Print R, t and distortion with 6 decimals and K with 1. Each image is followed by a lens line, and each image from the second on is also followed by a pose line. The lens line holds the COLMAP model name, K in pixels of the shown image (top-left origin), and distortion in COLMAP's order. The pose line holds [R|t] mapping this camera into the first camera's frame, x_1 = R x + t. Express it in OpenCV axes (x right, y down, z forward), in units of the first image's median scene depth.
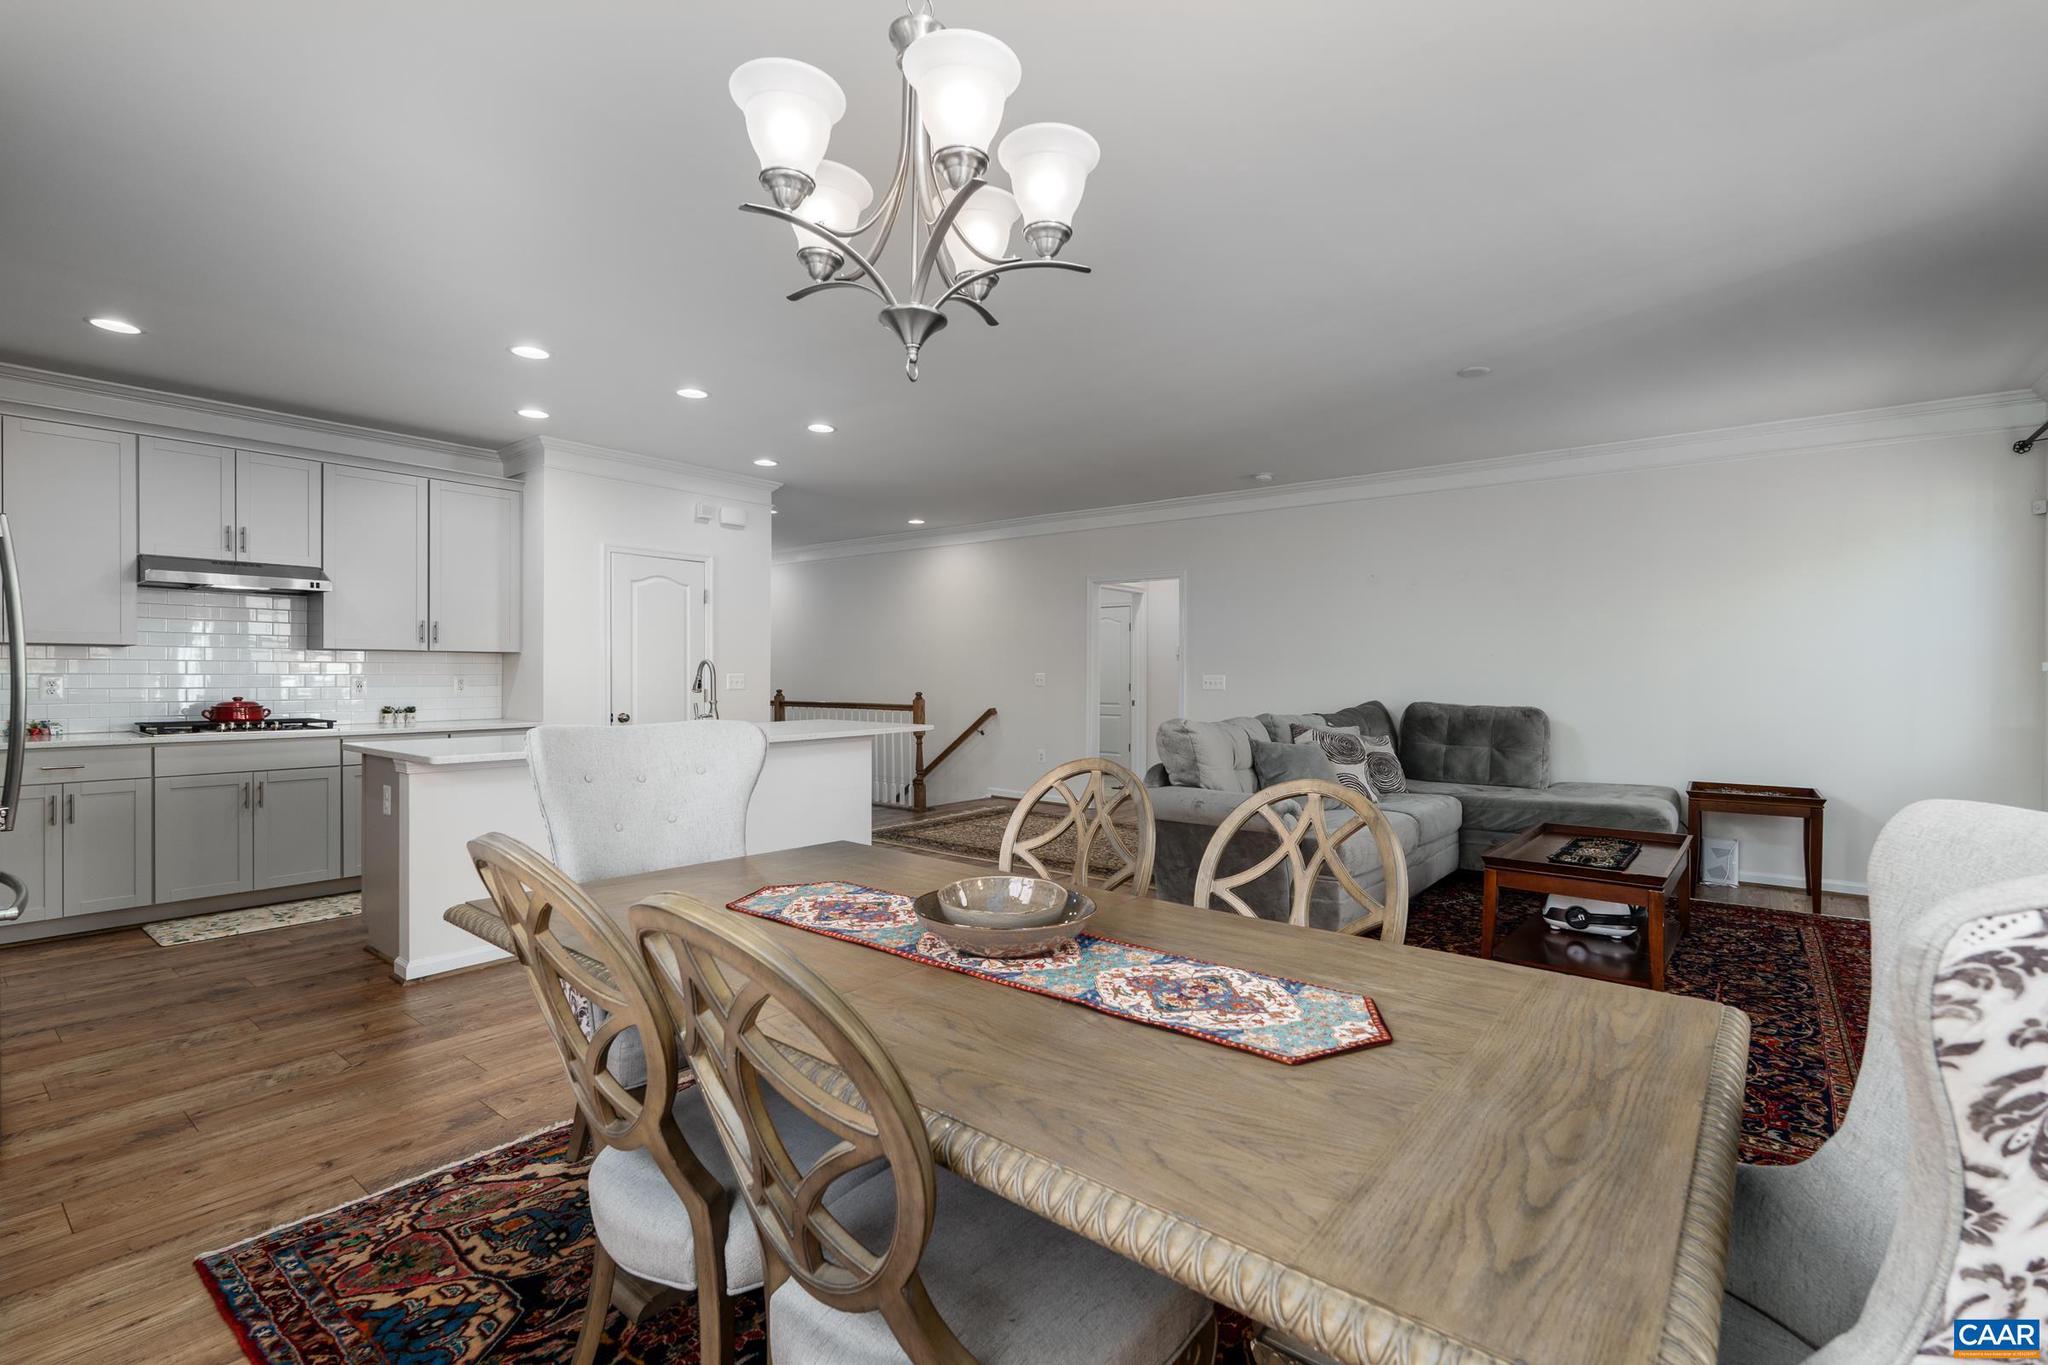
lens RADIAL K [[913.0, 0, 1024.0], [0, 913.0, 682.5], [0, 0, 1]] dist [-0.003834, -0.000901]
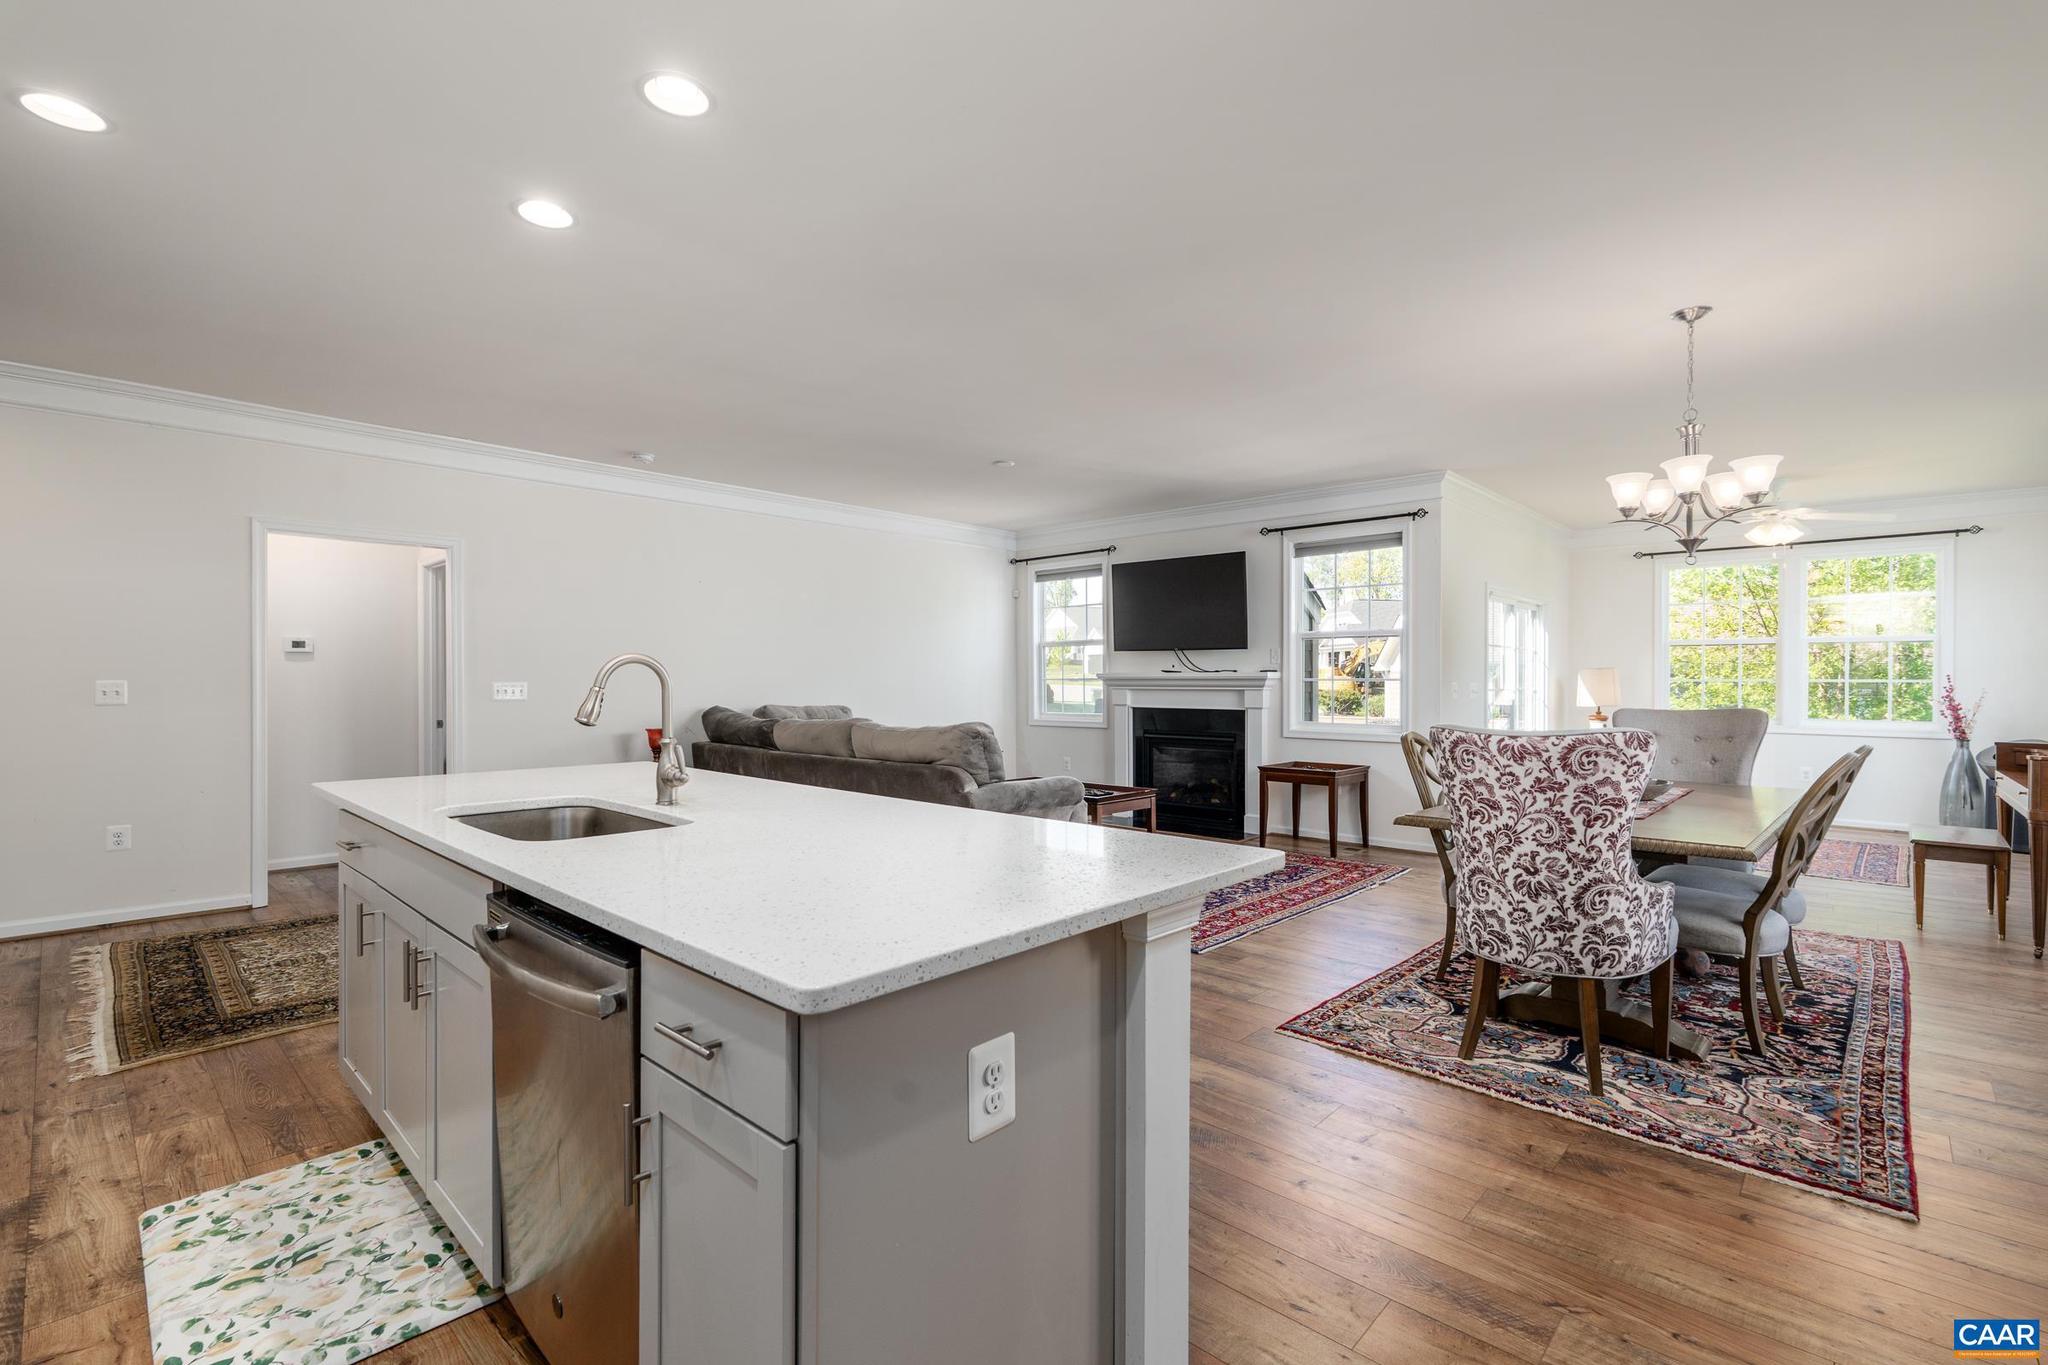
lens RADIAL K [[915.3, 0, 1030.6], [0, 915.3, 684.5], [0, 0, 1]] dist [-0.002464, -0.000099]
pose [[0.079573, -0.008991, 0.996789, -1.350325], [0.010318, 0.999913, 0.008196, -0.019800], [-0.996776, 0.009633, 0.079659, 1.274463]]
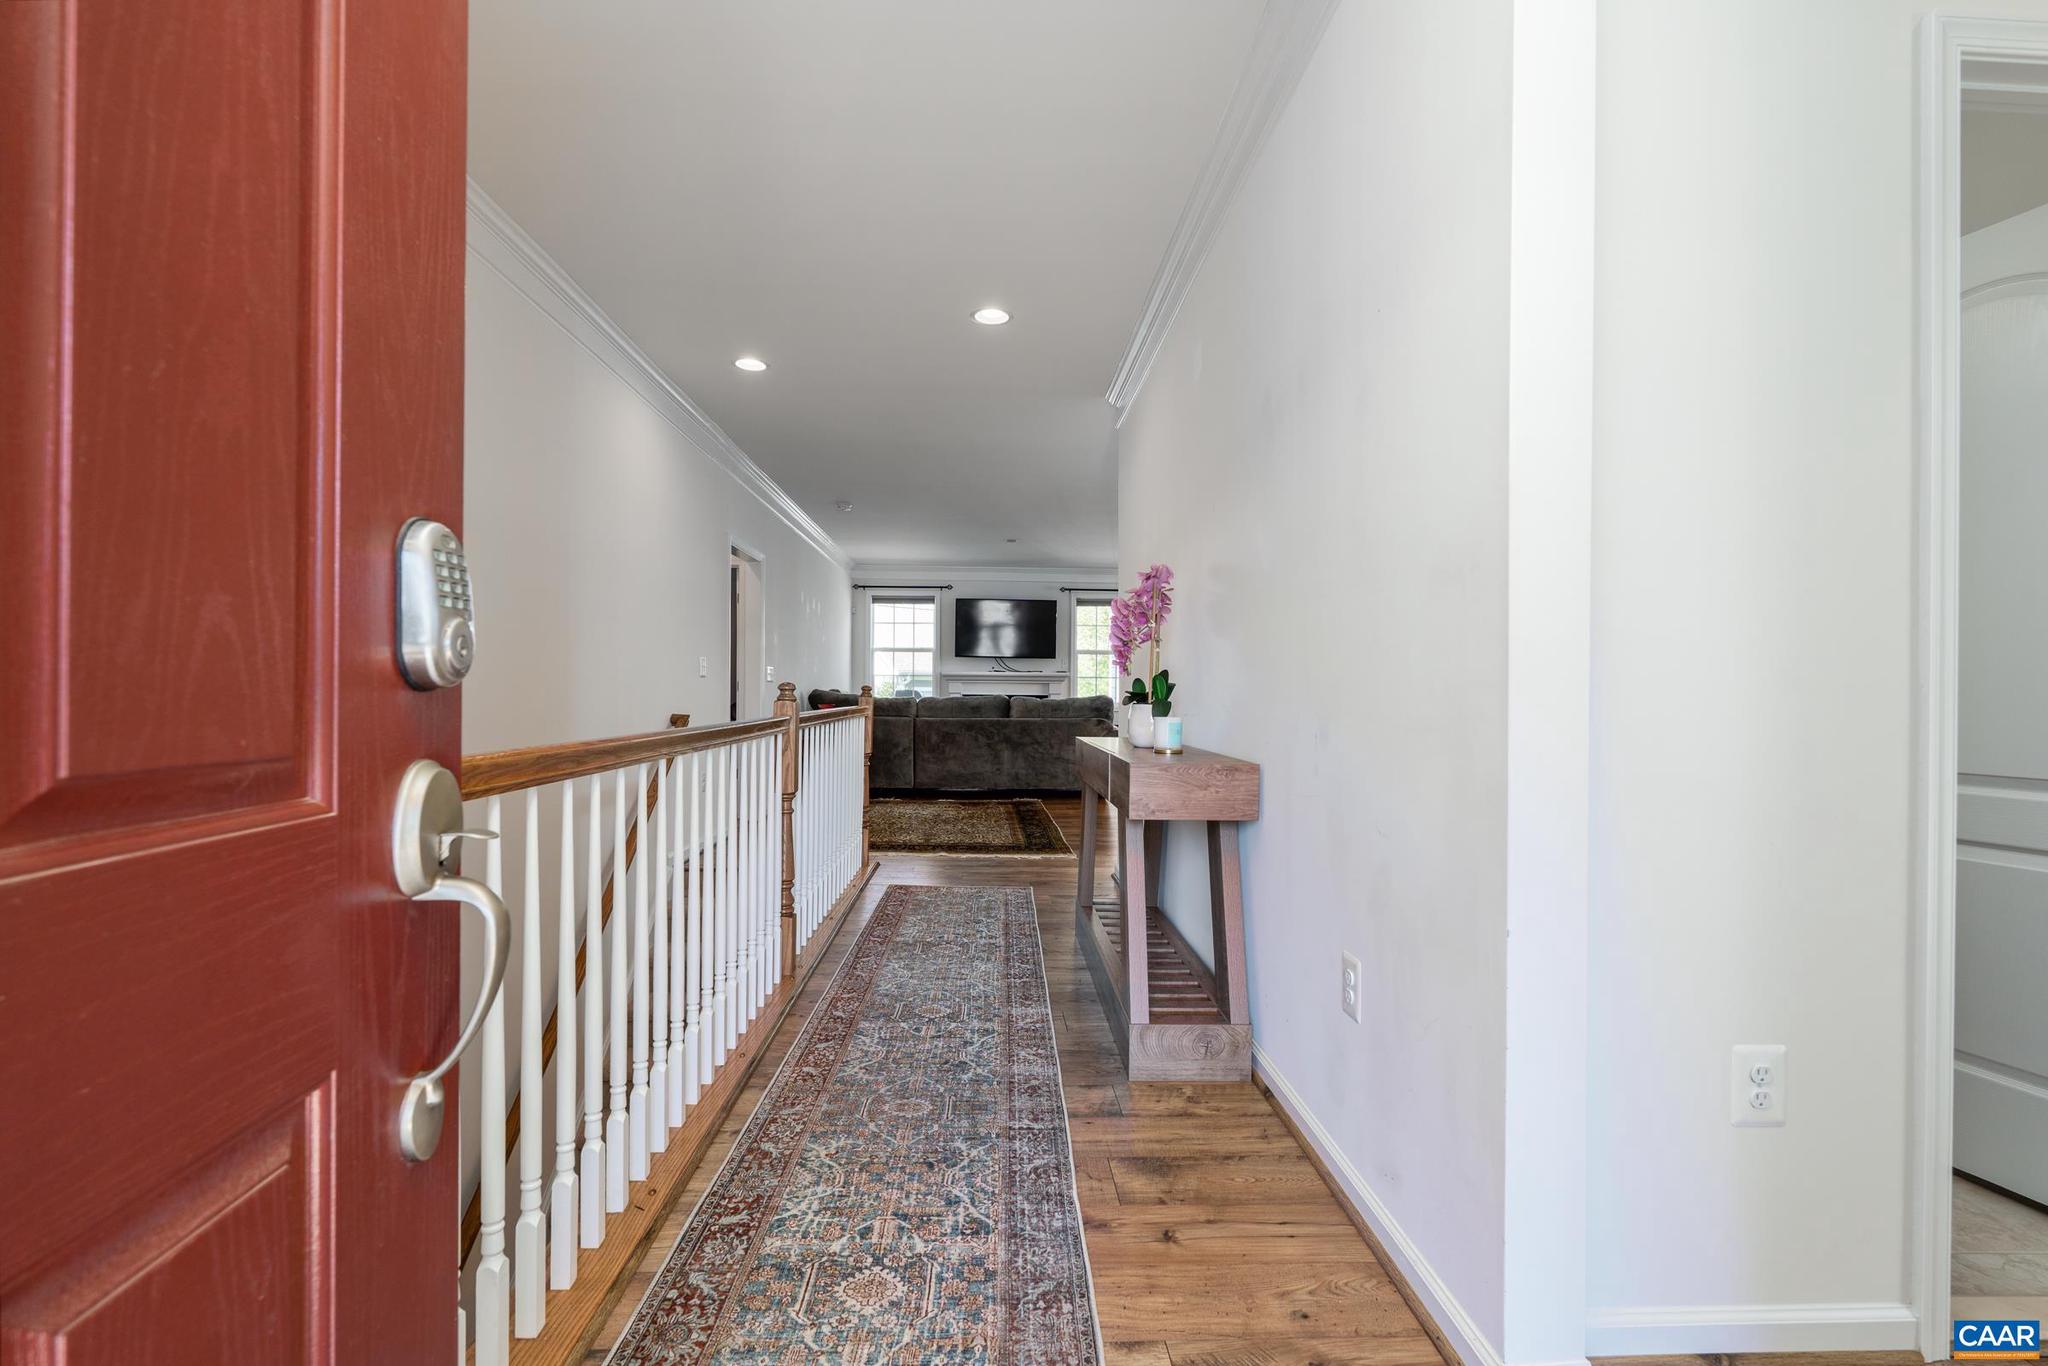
lens RADIAL K [[913.0, 0, 1024.0], [0, 913.0, 683.0], [0, 0, 1]] dist [-0.003834, -0.000901]
pose [[-0.656193, -0.003500, 0.754585, -1.875910], [-0.003560, 0.999992, 0.001543, 0.015741], [-0.754585, -0.001674, -0.656200, 3.708159]]
